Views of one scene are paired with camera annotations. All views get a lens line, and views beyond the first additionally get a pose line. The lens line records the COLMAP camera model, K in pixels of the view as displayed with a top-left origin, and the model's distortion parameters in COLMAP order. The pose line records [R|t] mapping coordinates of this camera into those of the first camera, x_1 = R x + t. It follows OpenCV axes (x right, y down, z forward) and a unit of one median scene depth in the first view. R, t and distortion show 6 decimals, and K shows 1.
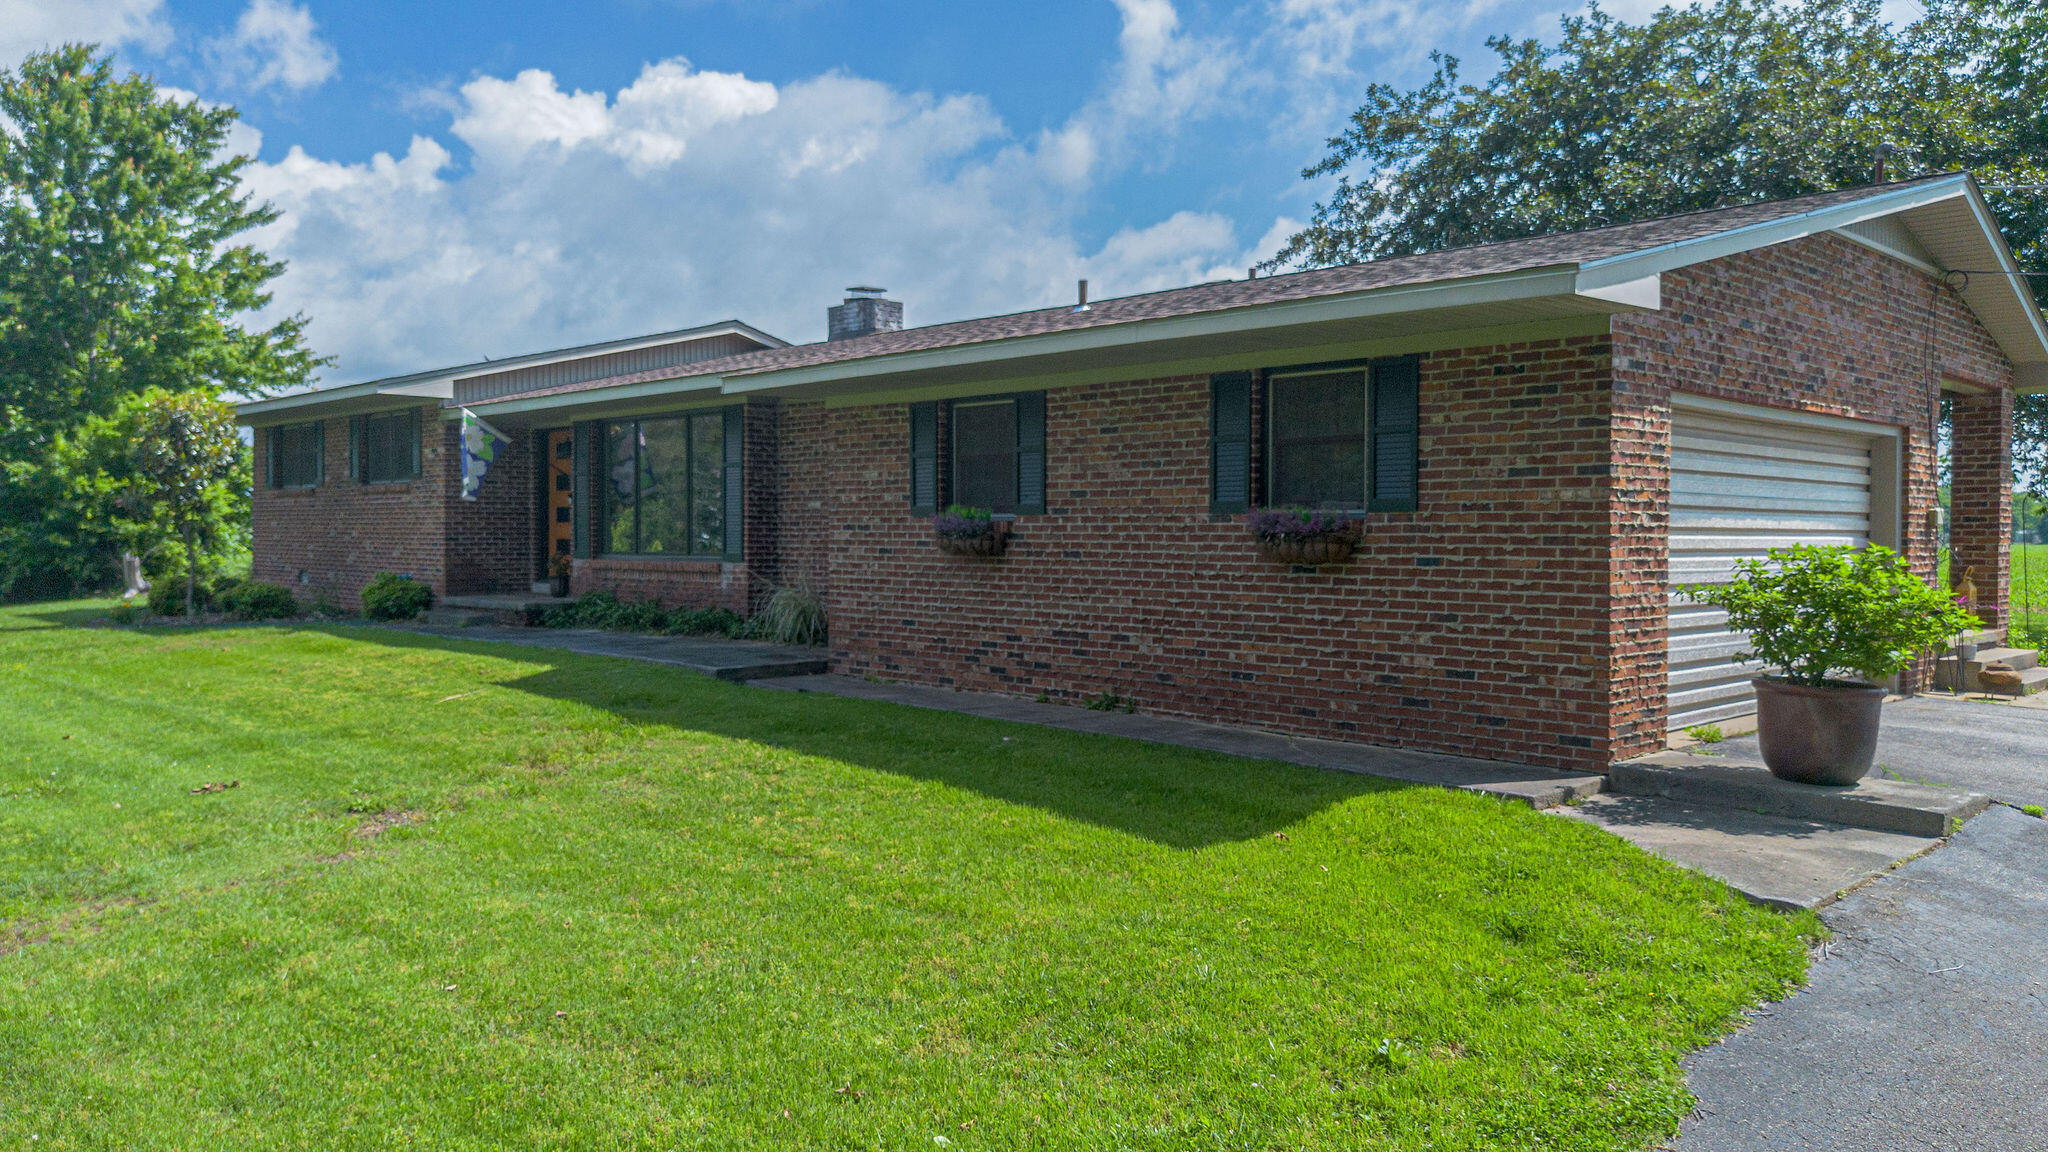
lens RADIAL K [[1575.4, 0, 1024.0], [0, 1575.4, 576.0], [0, 0, 1]] dist [0.041826, -0.062336]
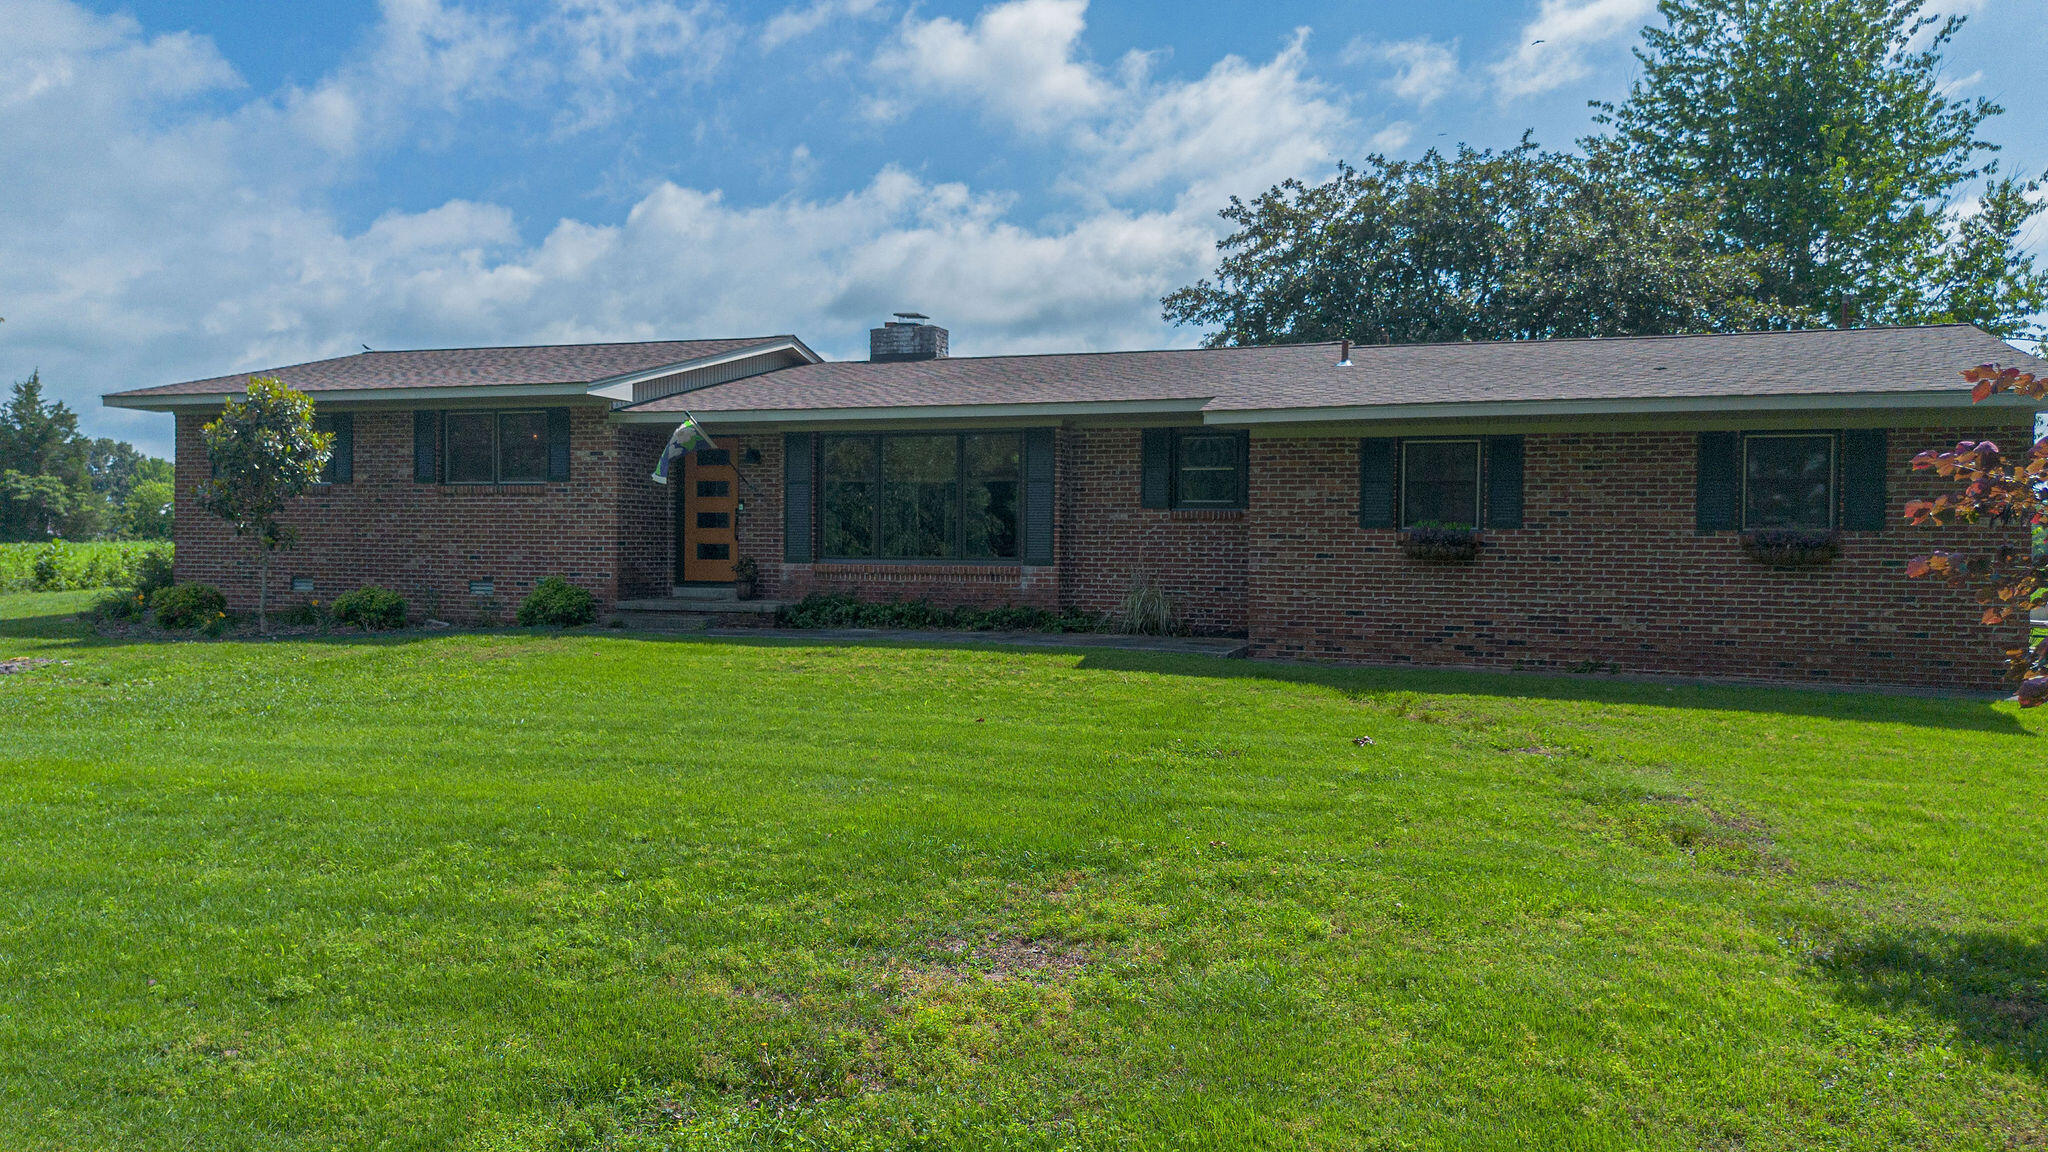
lens RADIAL K [[1575.4, 0, 1024.0], [0, 1575.4, 576.0], [0, 0, 1]] dist [0.041826, -0.062336]
pose [[0.884973, -0.002780, 0.465633, -0.999020], [0.005731, 0.999971, -0.004923, 0.005152], [-0.465606, 0.007025, 0.884964, 0.016178]]
